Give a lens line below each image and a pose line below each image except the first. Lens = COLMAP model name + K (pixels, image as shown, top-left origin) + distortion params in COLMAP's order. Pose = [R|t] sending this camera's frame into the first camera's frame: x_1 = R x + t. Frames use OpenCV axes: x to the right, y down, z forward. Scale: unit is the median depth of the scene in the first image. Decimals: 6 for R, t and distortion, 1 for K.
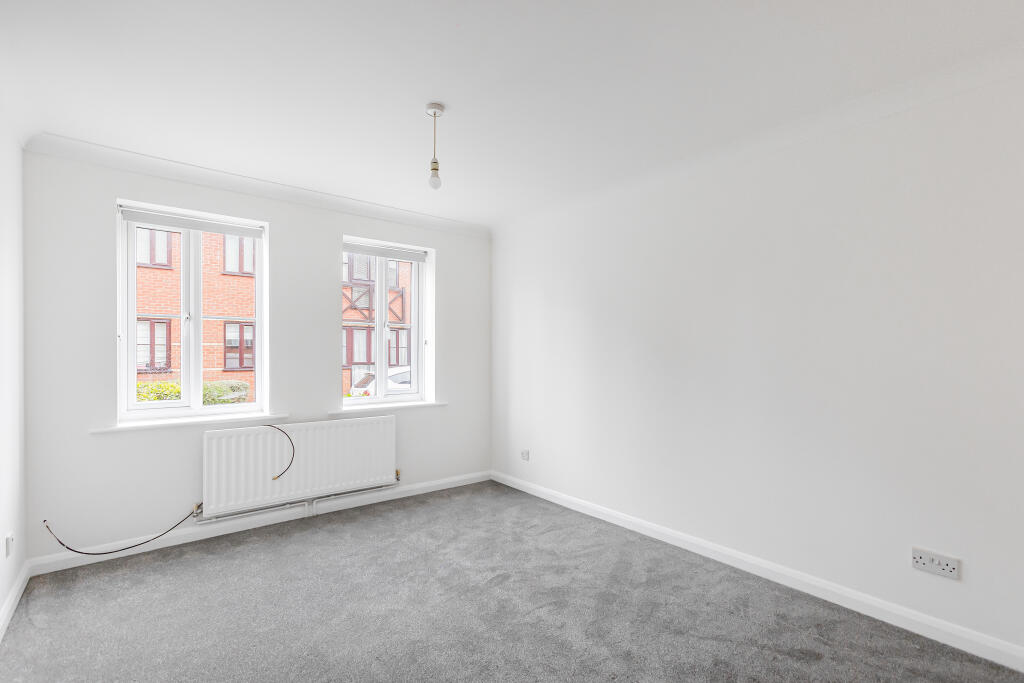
lens RADIAL K [[471.7, 0, 528.6], [0, 471.7, 354.6], [0, 0, 1]] dist [-0.017787, 0.019588]
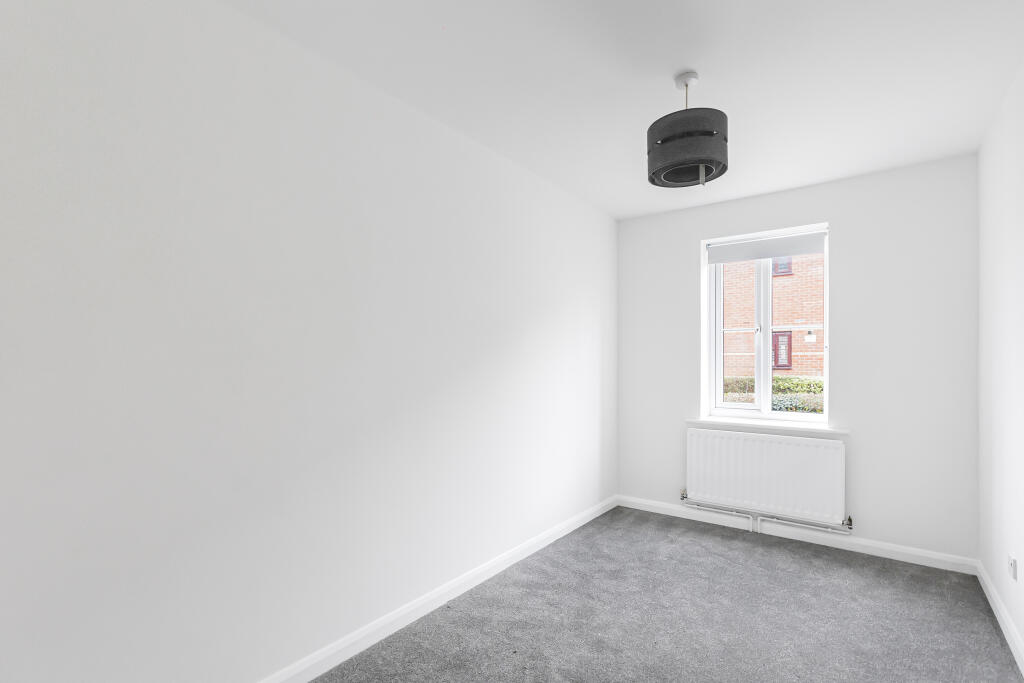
lens RADIAL K [[471.7, 0, 528.6], [0, 471.7, 354.6], [0, 0, 1]] dist [-0.017787, 0.019588]
pose [[0.257663, -0.016014, -0.966102, 0.338814], [-0.003808, 0.999838, -0.017589, 0.001744], [0.966227, 0.008210, 0.257560, 0.297257]]
